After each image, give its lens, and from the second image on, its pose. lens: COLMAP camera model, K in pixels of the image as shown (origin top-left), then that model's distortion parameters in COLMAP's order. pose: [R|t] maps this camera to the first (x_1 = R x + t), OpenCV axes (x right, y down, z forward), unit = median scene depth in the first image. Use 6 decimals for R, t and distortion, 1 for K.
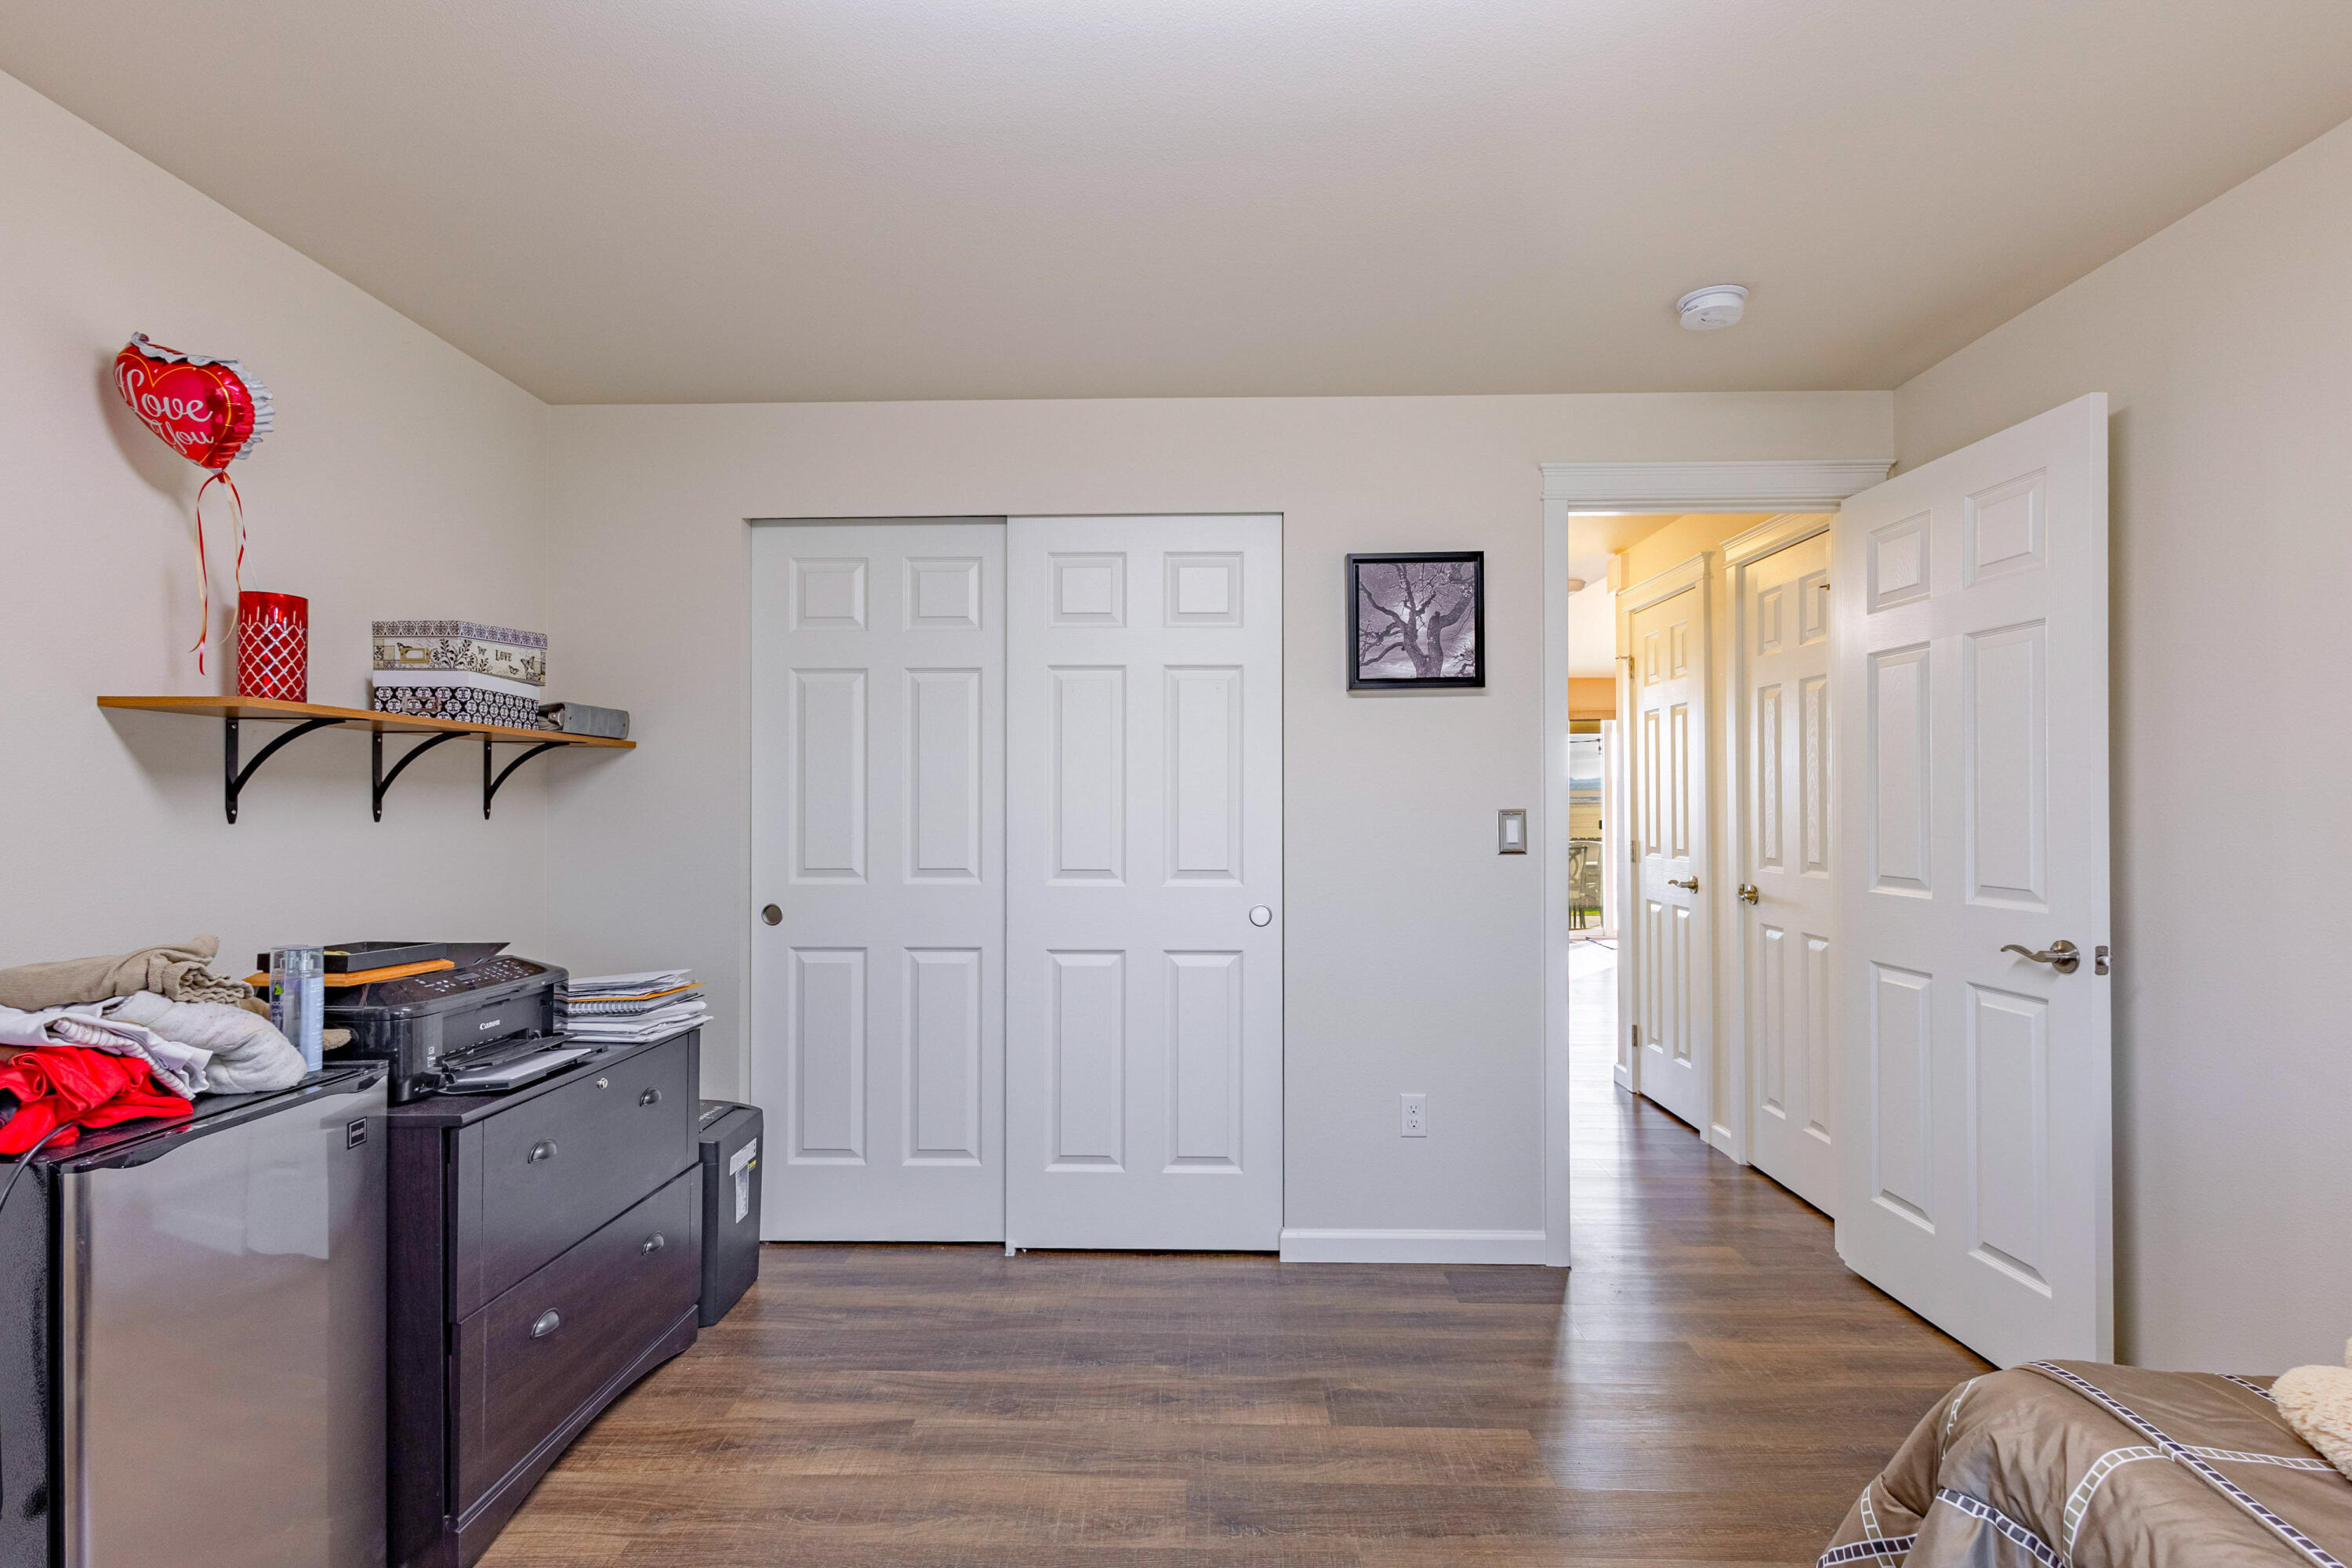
lens RADIAL K [[1078.5, 0, 1174.9], [0, 1078.5, 790.8], [0, 0, 1]] dist [0.014470, -0.004225]
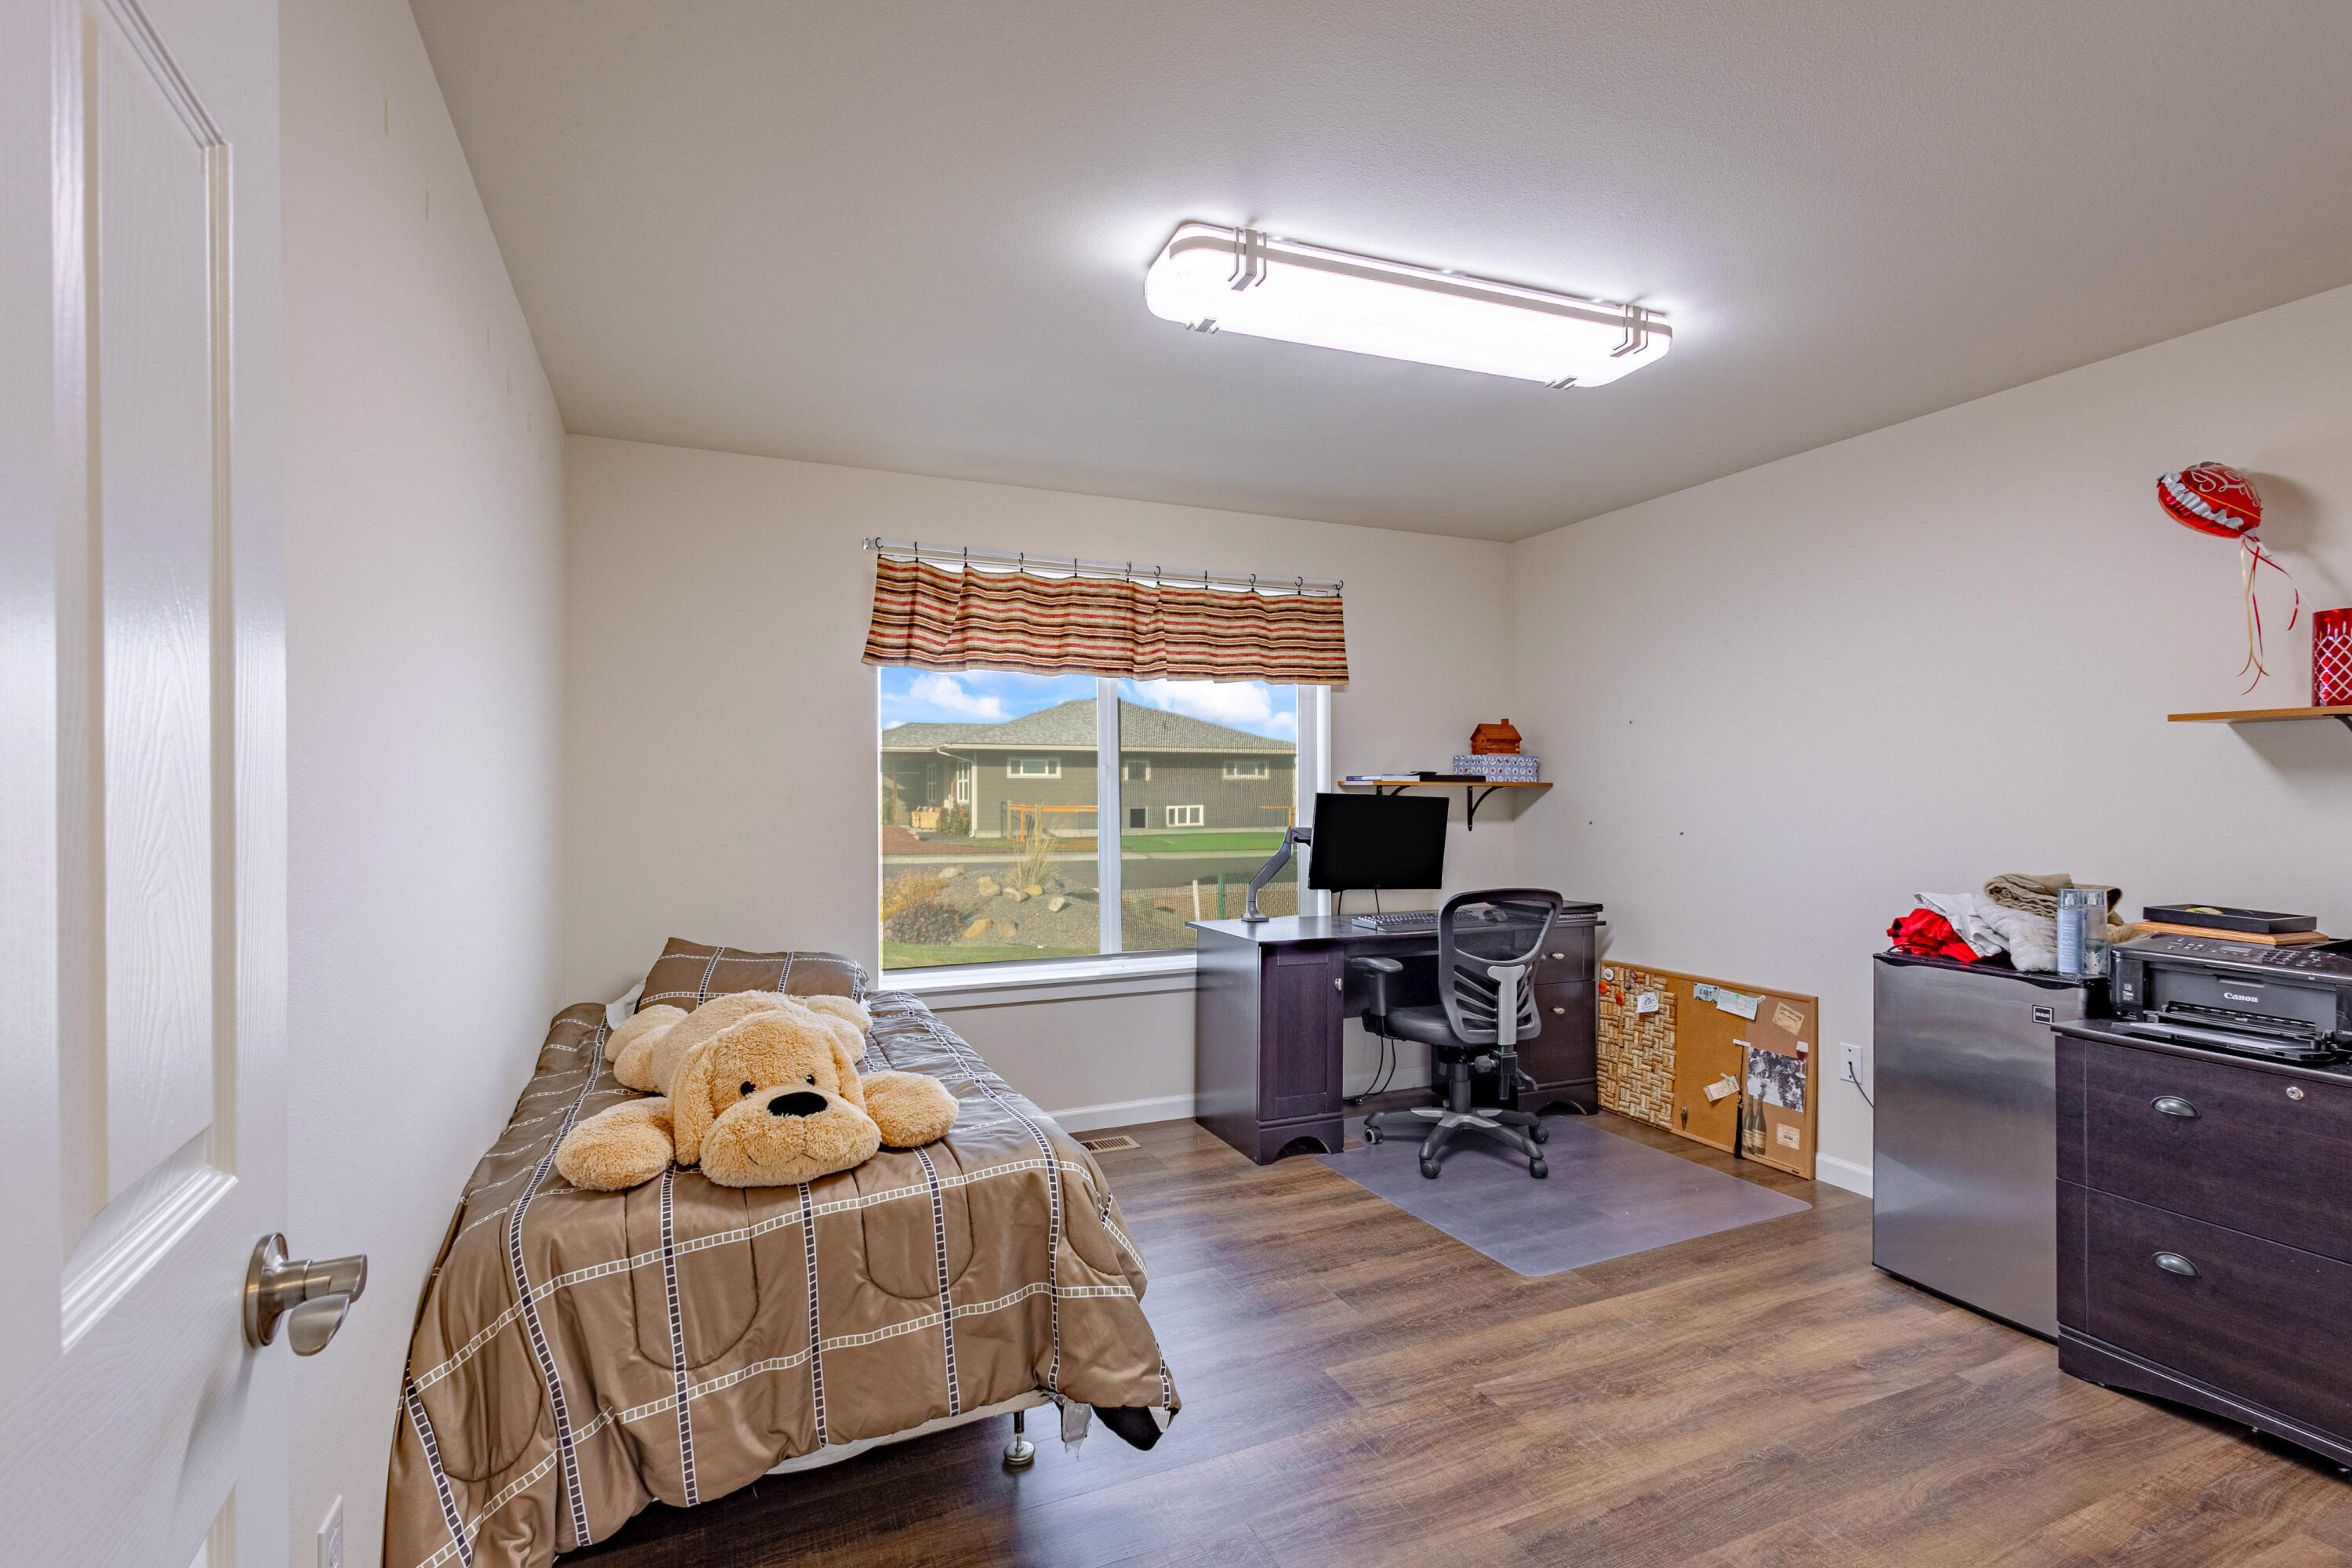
lens RADIAL K [[1078.5, 0, 1174.9], [0, 1078.5, 790.8], [0, 0, 1]] dist [0.014470, -0.004225]
pose [[-0.899415, 0.004293, -0.437074, 0.802567], [0.002379, 0.999985, 0.004926, 0.002633], [0.437089, 0.003390, -0.899412, 1.528678]]
